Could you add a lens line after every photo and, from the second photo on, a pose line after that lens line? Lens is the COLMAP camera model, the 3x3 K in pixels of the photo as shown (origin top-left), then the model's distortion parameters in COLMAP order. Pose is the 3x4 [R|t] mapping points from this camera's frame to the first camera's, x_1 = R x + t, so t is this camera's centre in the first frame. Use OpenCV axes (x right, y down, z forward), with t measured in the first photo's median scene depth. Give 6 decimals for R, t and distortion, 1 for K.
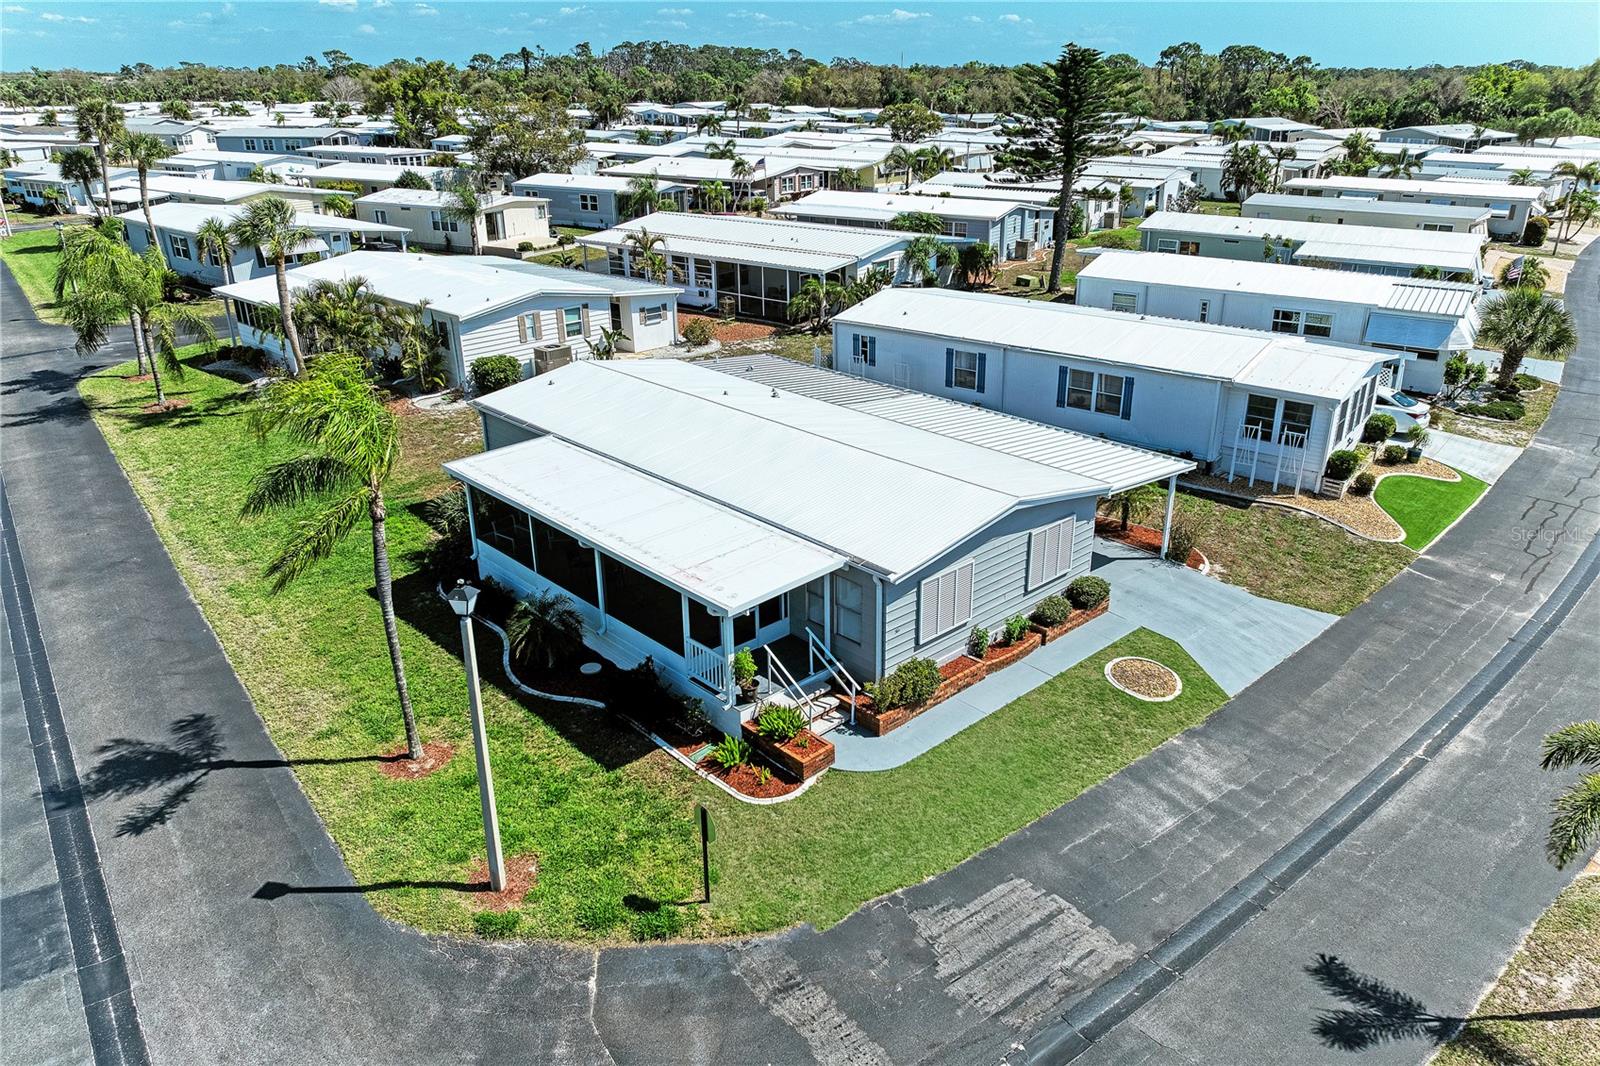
lens RADIAL K [[1098.8, 0, 827.3], [0, 1098.8, 532.8], [0, 0, 1]] dist [-0.017554, -0.002938]
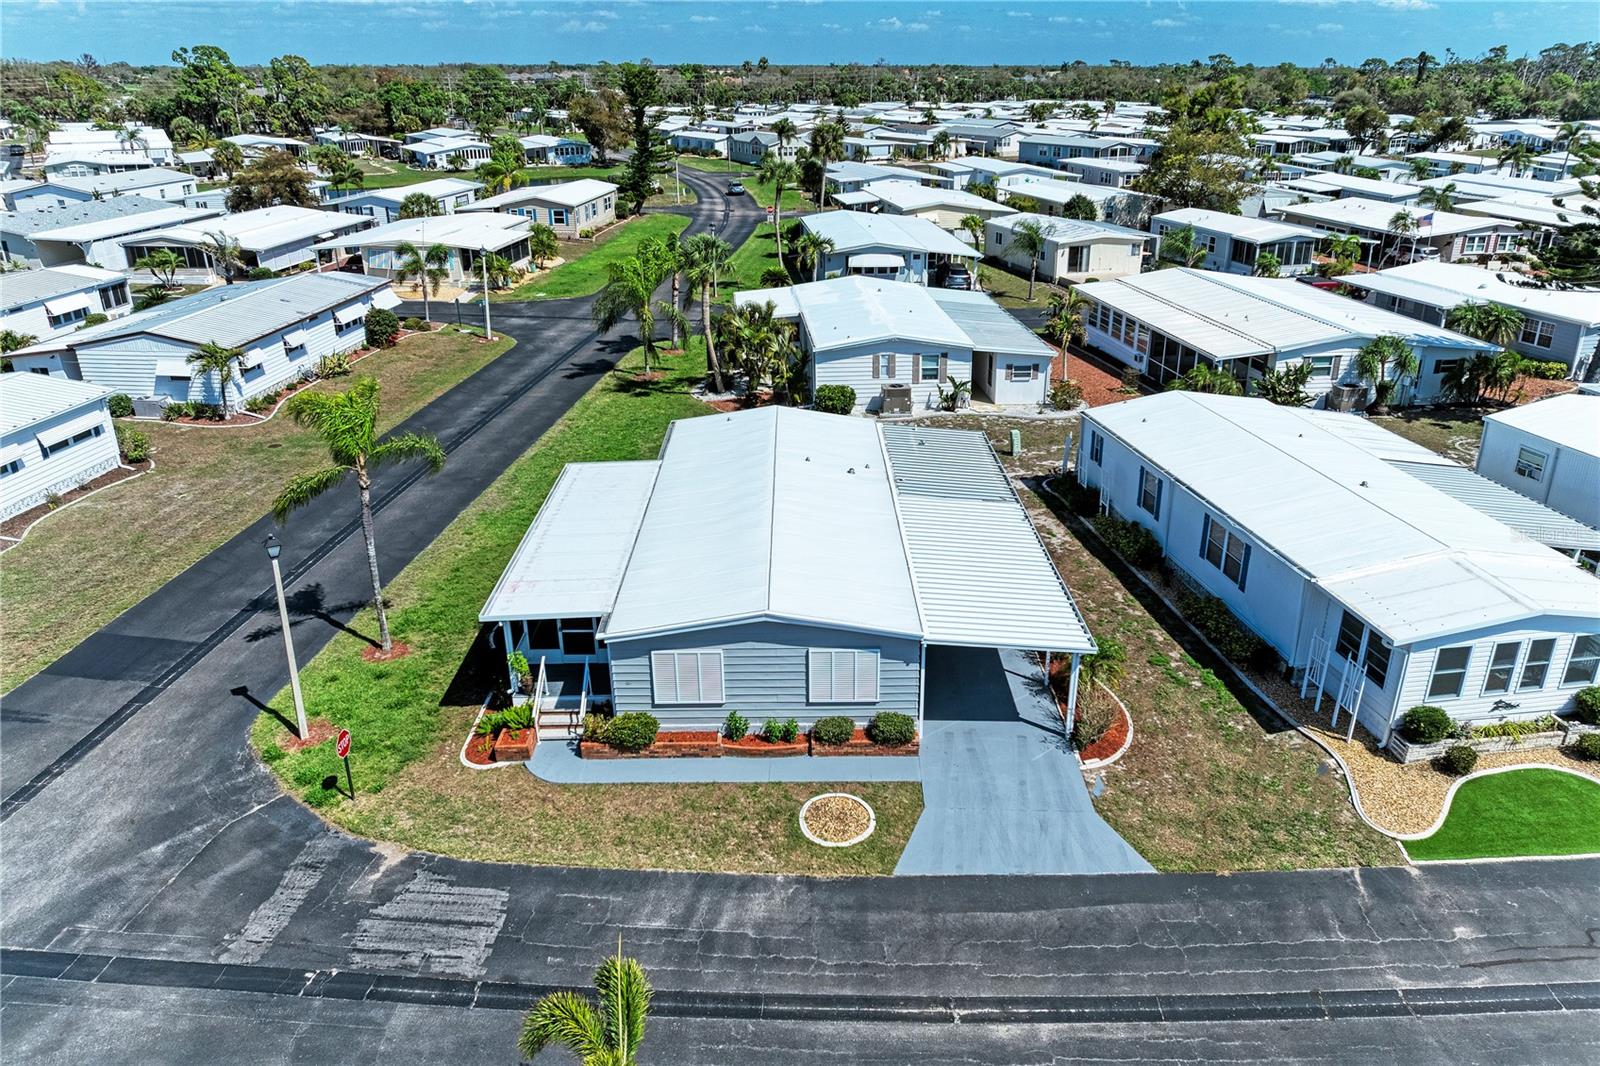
lens RADIAL K [[1098.8, 0, 827.3], [0, 1098.8, 532.8], [0, 0, 1]] dist [-0.017554, -0.002938]
pose [[0.745185, 0.263217, -0.612712, 0.821012], [-0.263388, 0.960274, 0.092193, -0.211568], [0.612638, 0.092680, 0.784911, 0.163291]]
